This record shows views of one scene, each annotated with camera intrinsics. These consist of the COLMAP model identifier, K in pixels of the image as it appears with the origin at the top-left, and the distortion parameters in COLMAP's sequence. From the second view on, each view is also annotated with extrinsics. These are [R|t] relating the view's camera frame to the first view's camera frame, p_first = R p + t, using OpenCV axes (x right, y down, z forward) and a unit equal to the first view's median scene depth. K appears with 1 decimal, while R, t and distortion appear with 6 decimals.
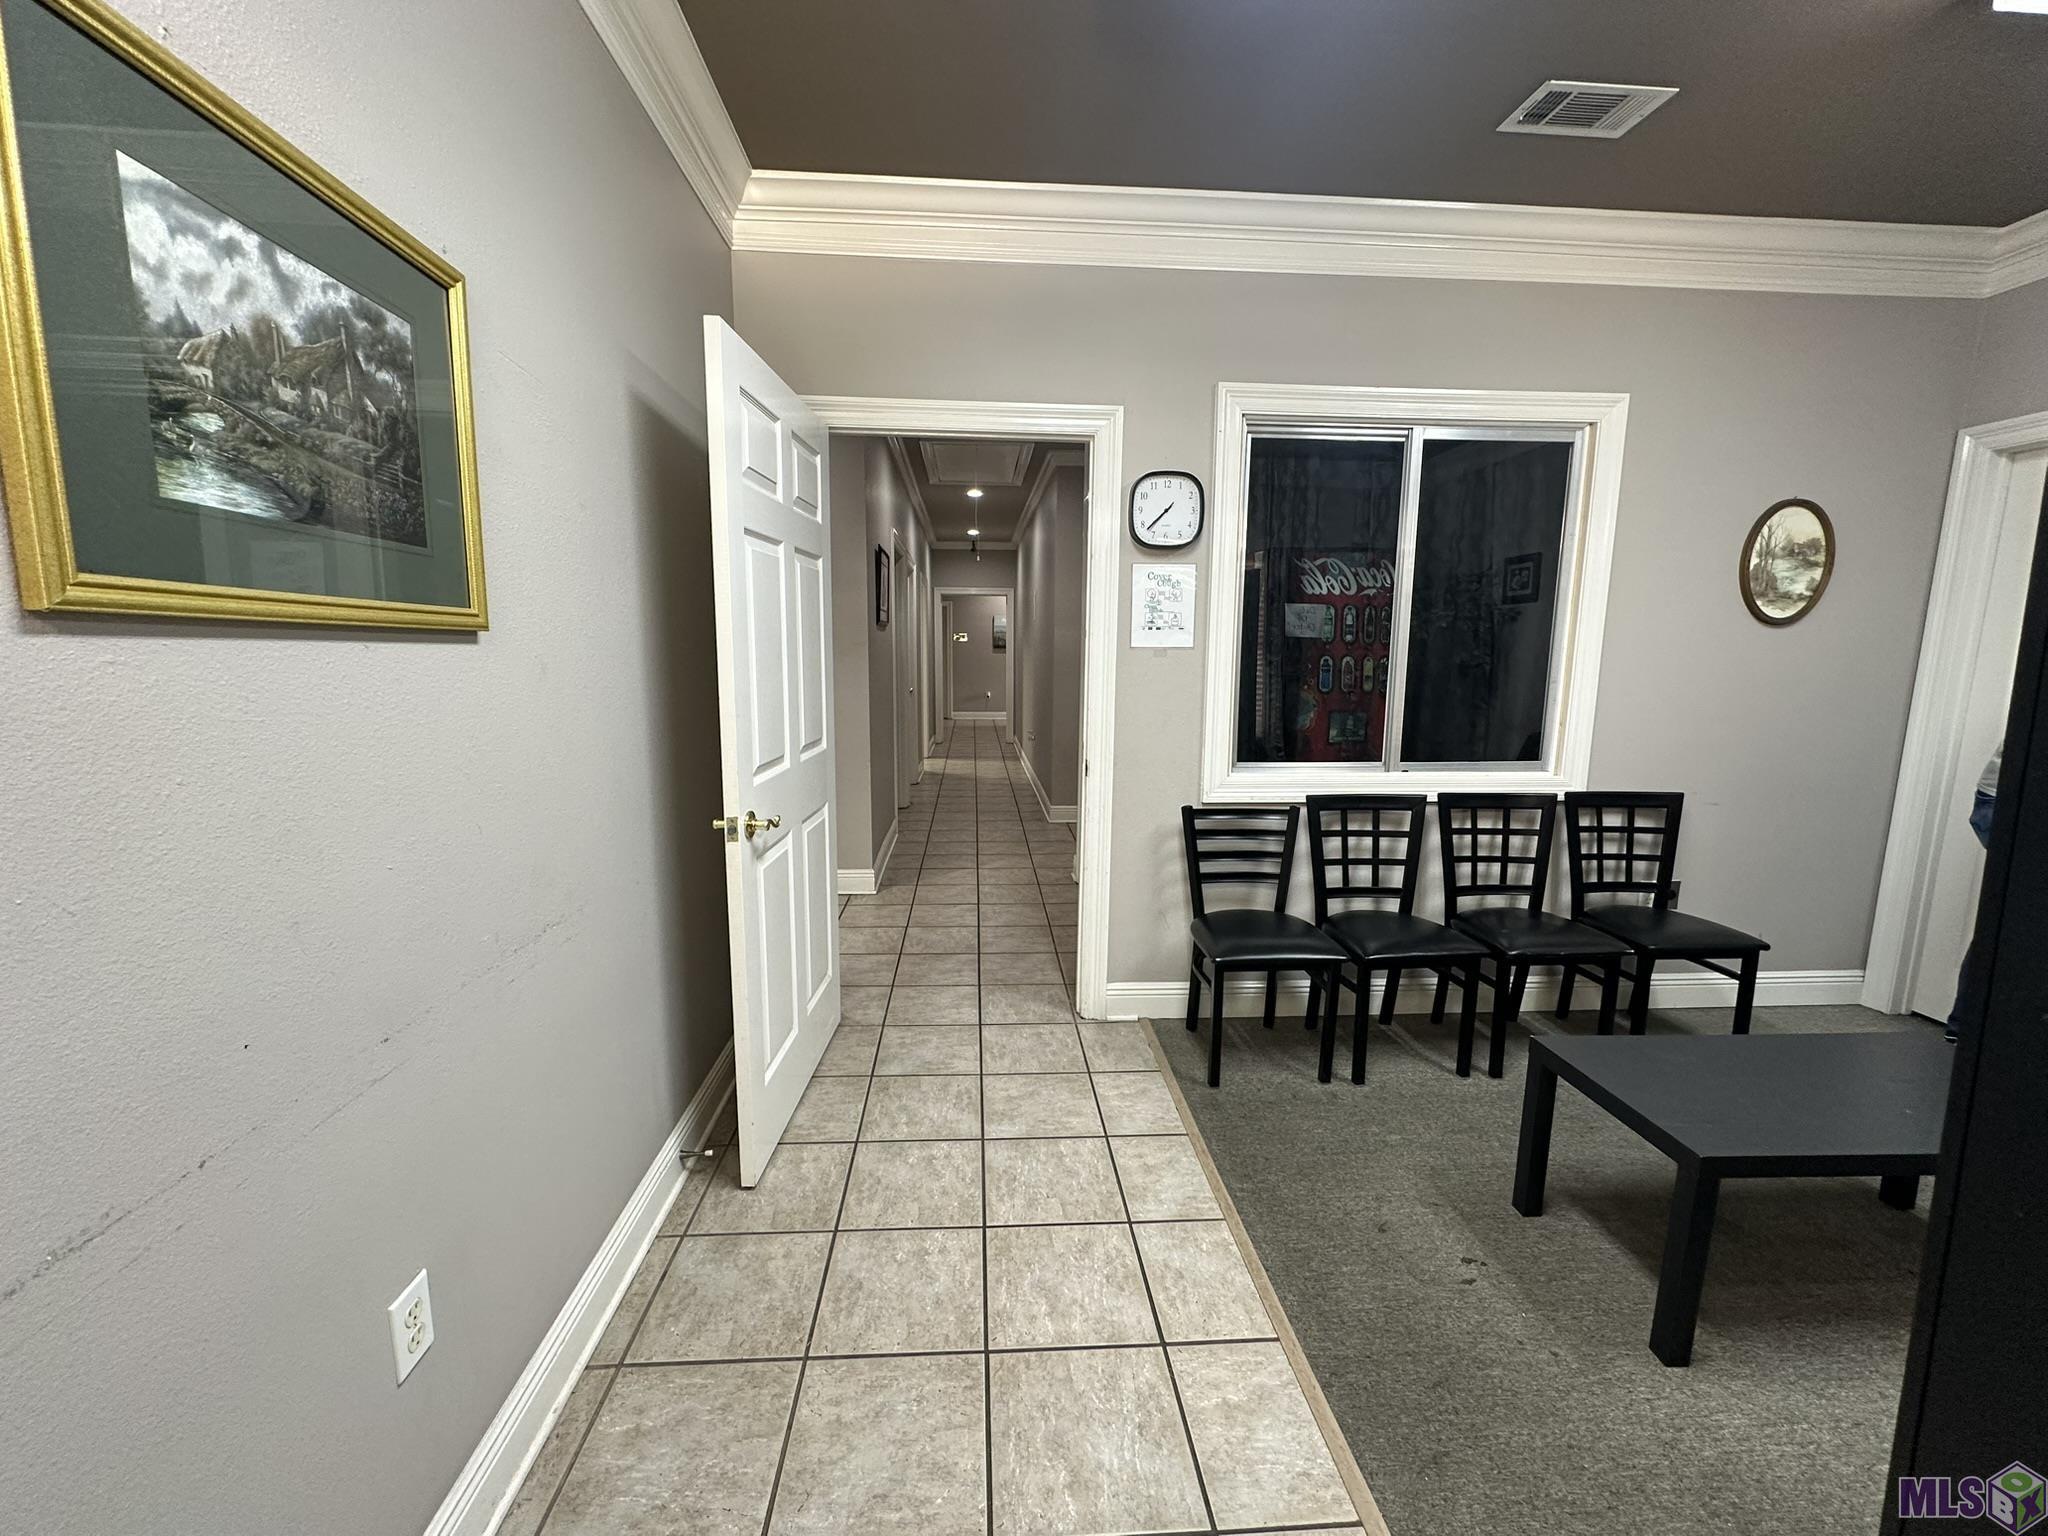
lens RADIAL K [[817.6, 0, 1021.1], [0, 817.6, 765.4], [0, 0, 1]] dist [0.001852, 0.000667]
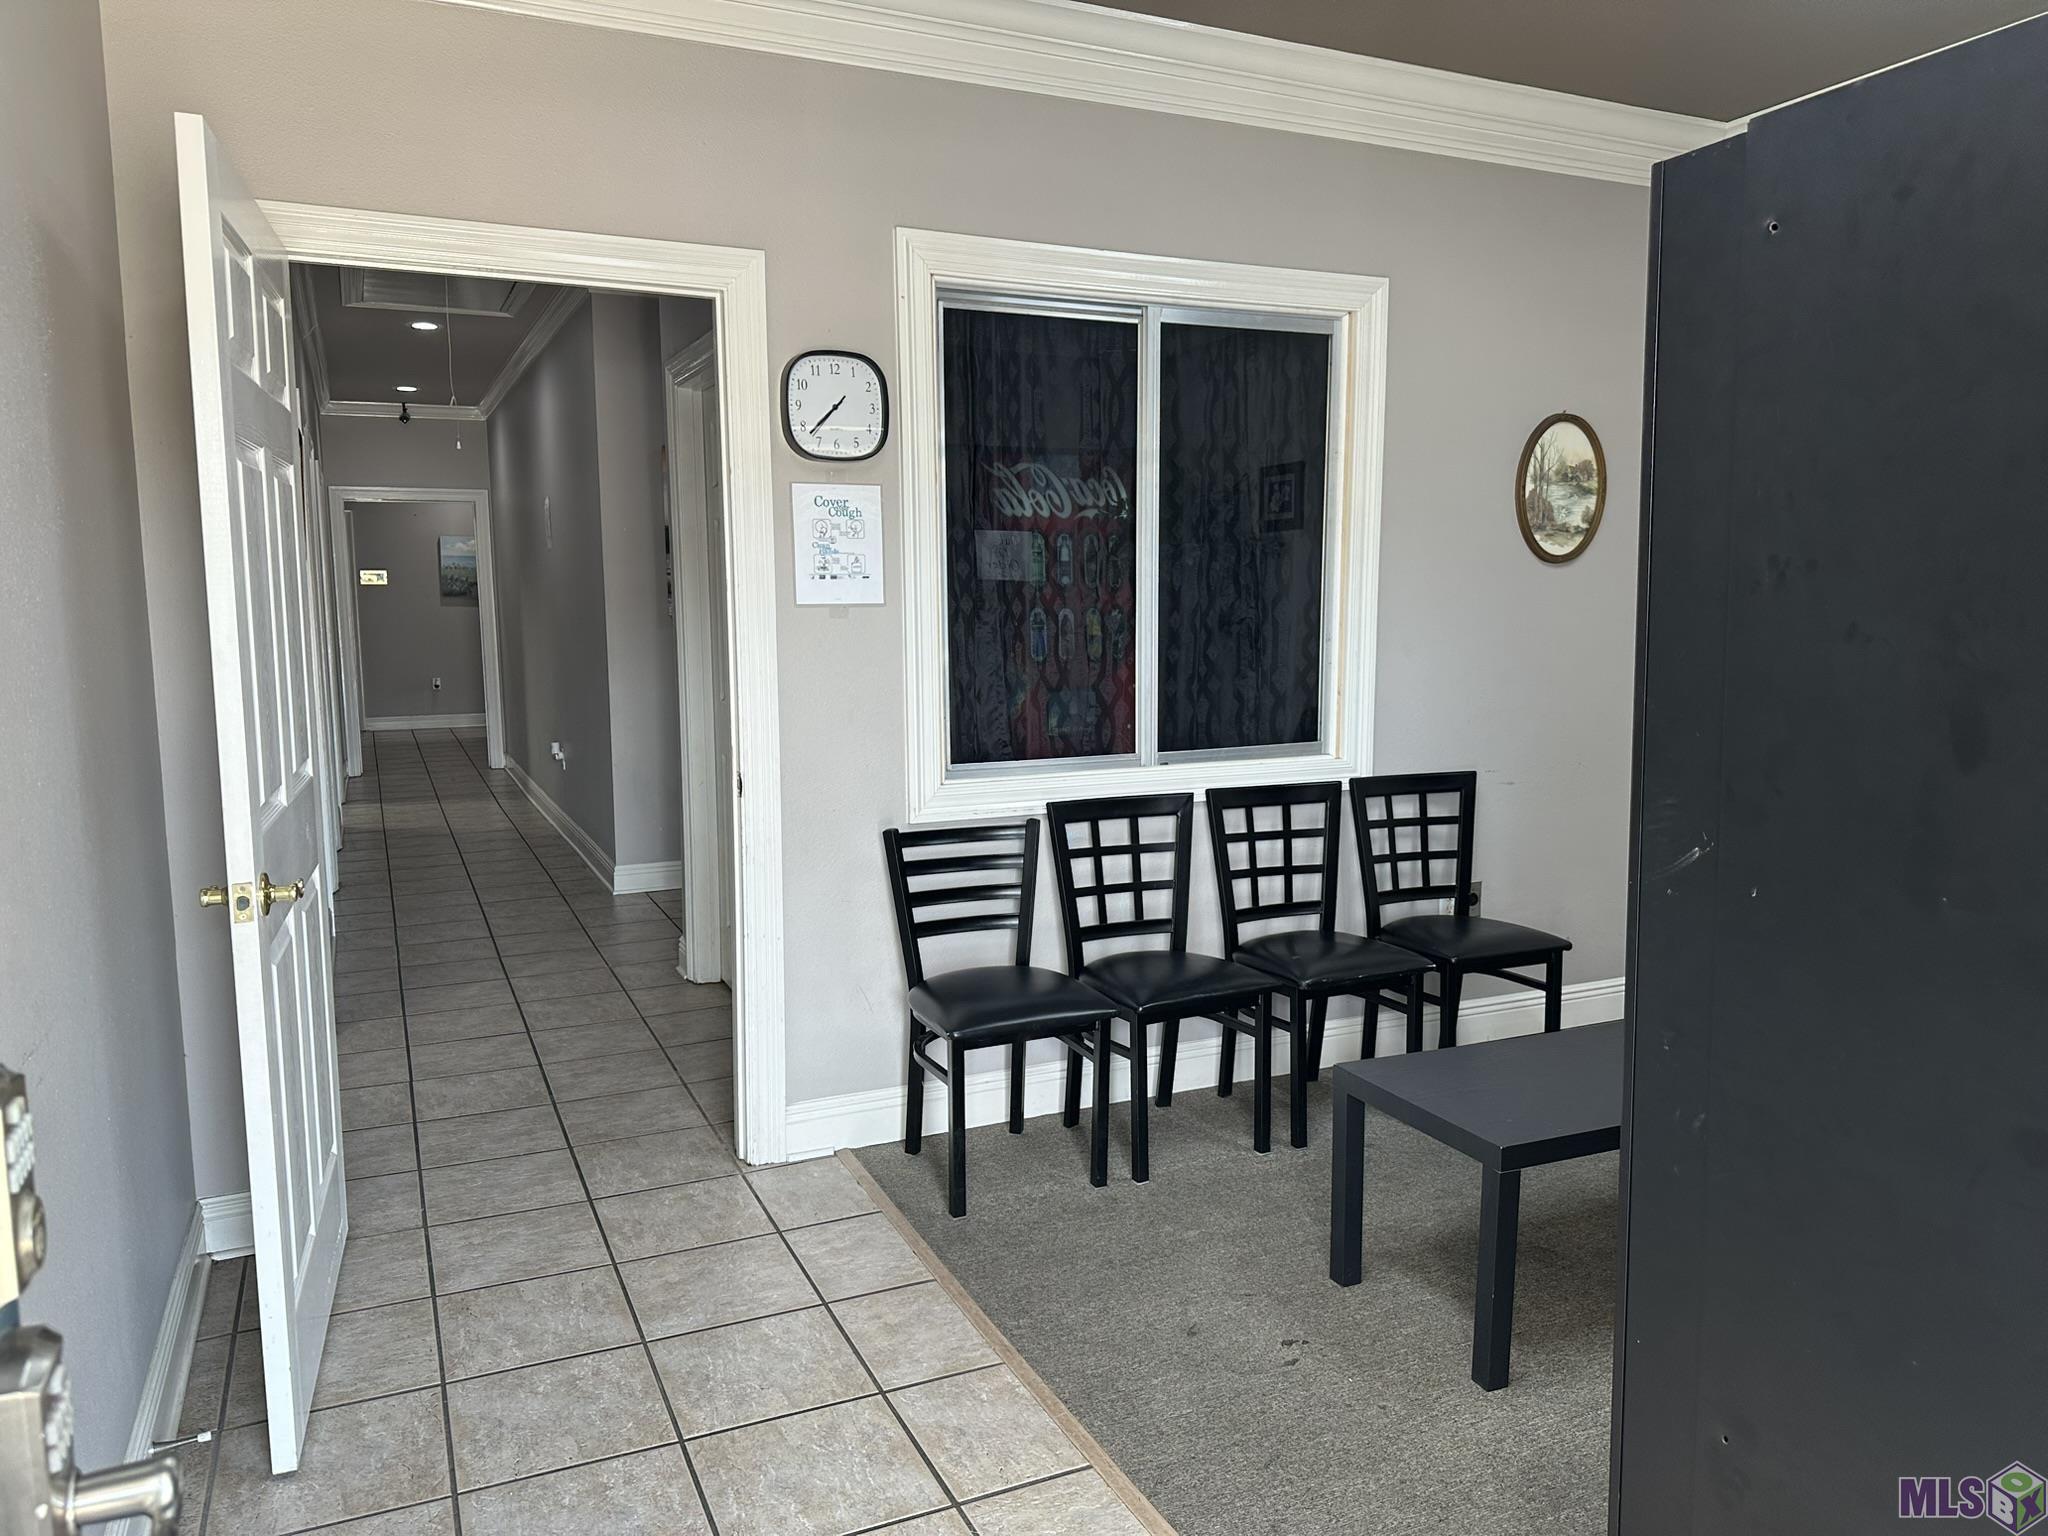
lens RADIAL K [[1445.7, 0, 1022.8], [0, 1445.7, 760.8], [0, 0, 1]] dist [0.146906, -0.220718]
pose [[0.932961, -0.054008, 0.355904, -0.130311], [0.063238, 0.997895, -0.014342, 0.016082], [-0.354380, 0.035888, 0.934413, -0.203702]]
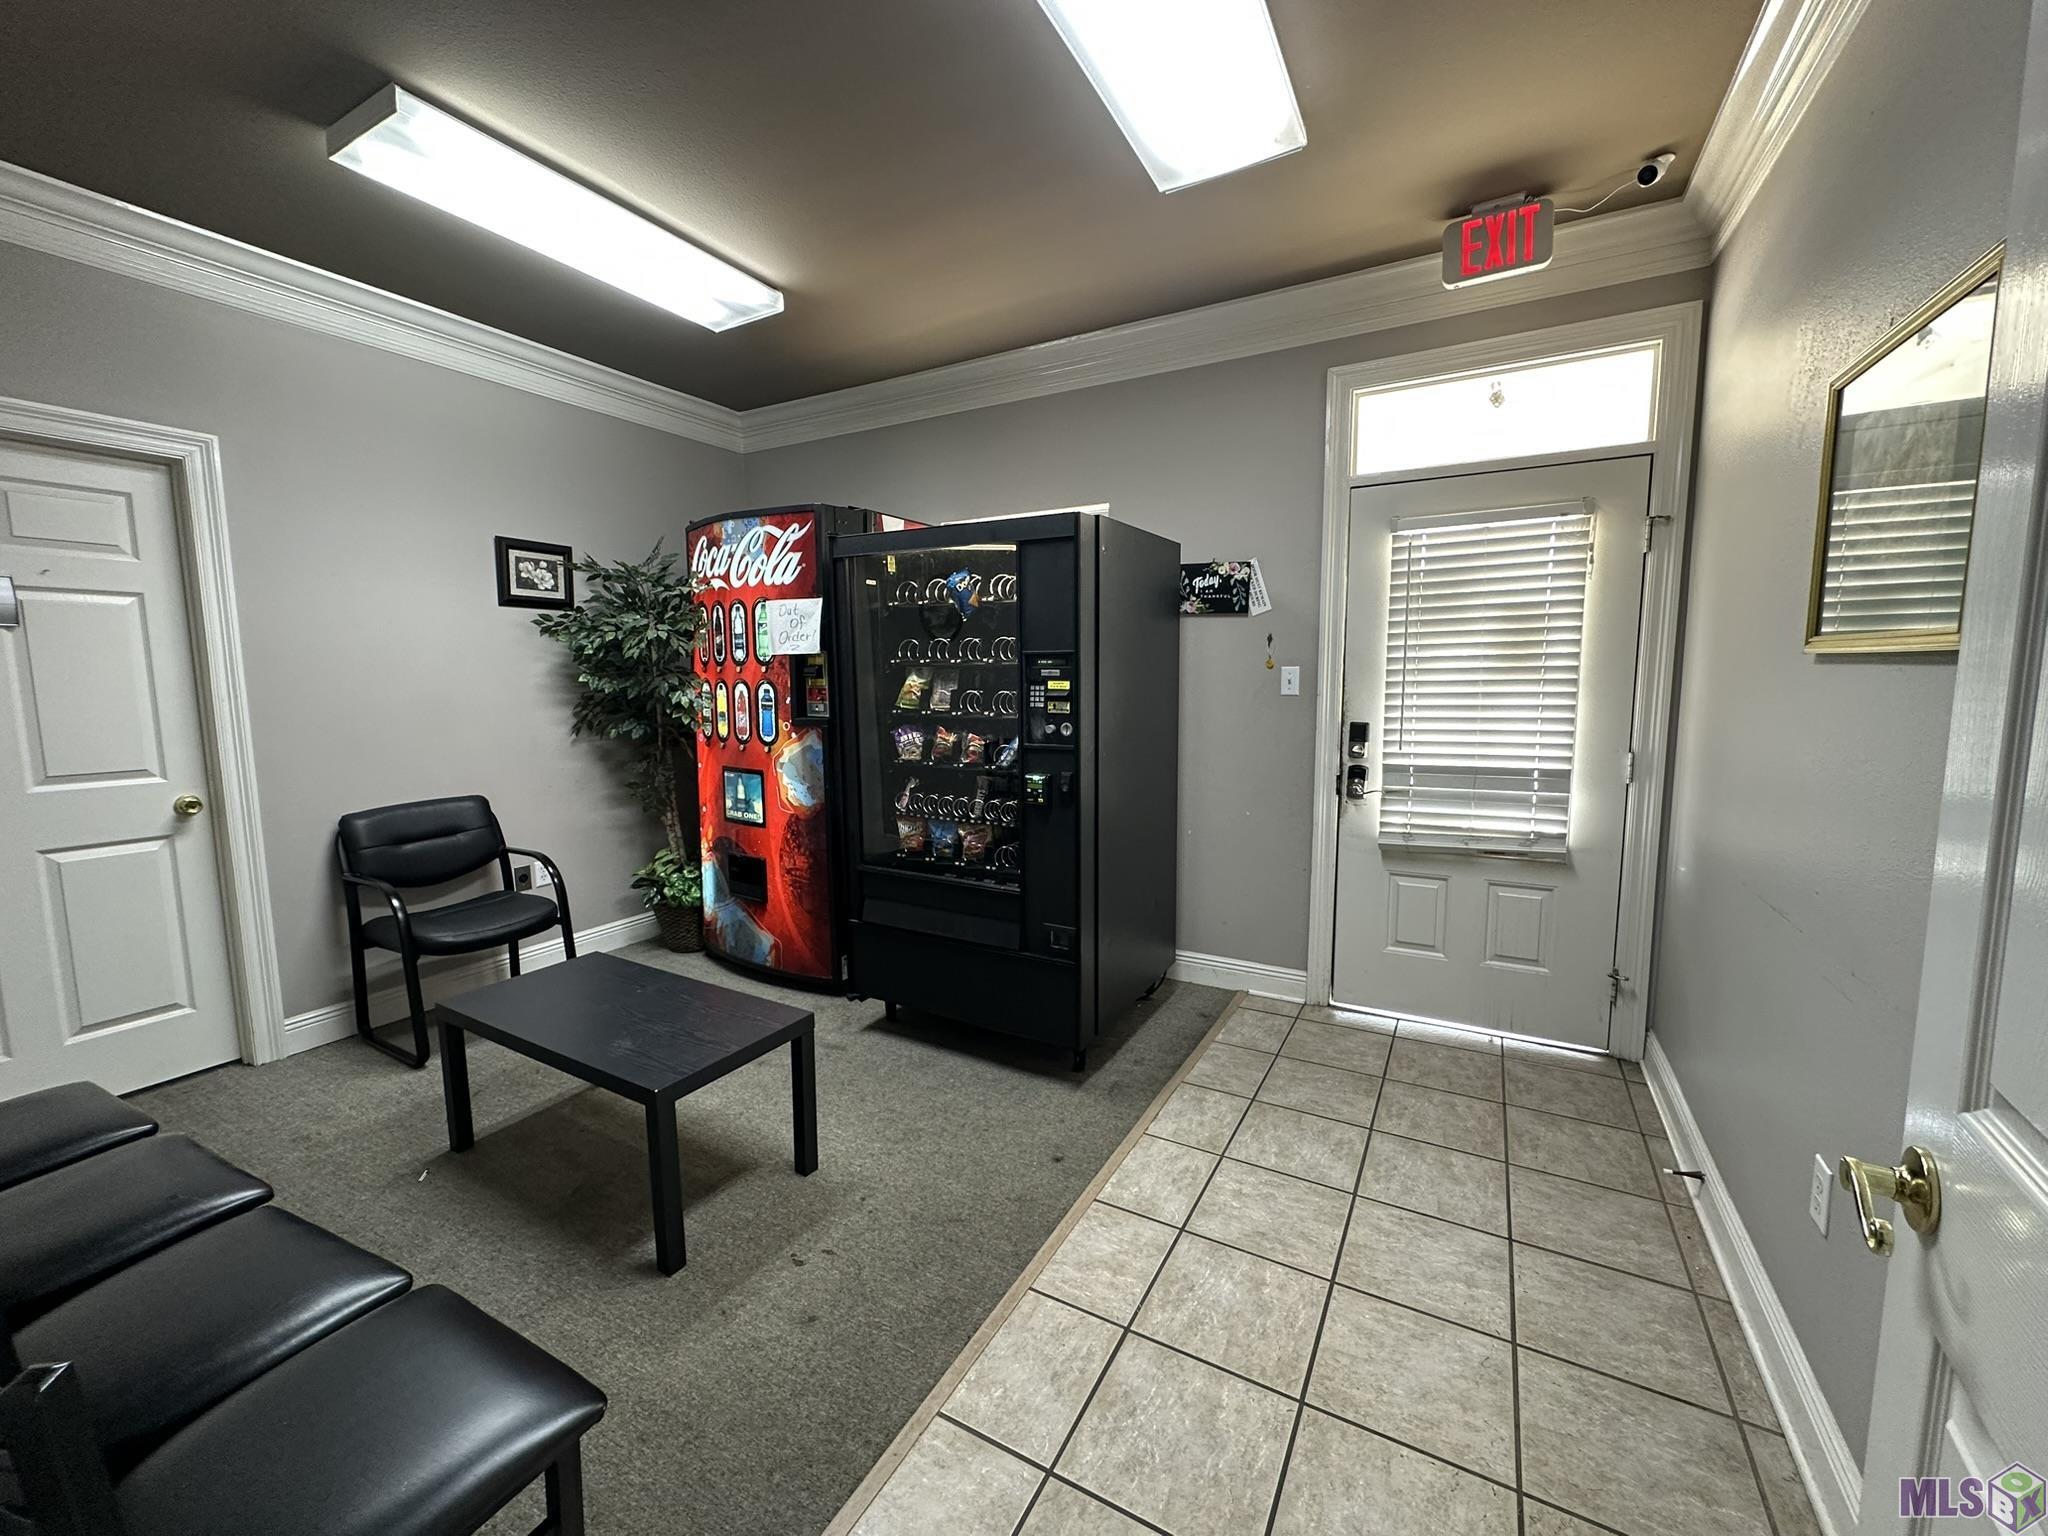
lens RADIAL K [[817.6, 0, 1021.1], [0, 817.6, 765.4], [0, 0, 1]] dist [0.001852, 0.000667]
pose [[-0.838979, -0.062810, 0.540527, -0.134172], [0.076599, 0.969794, 0.231585, -0.143027], [-0.538745, 0.235699, -0.808826, 1.001708]]
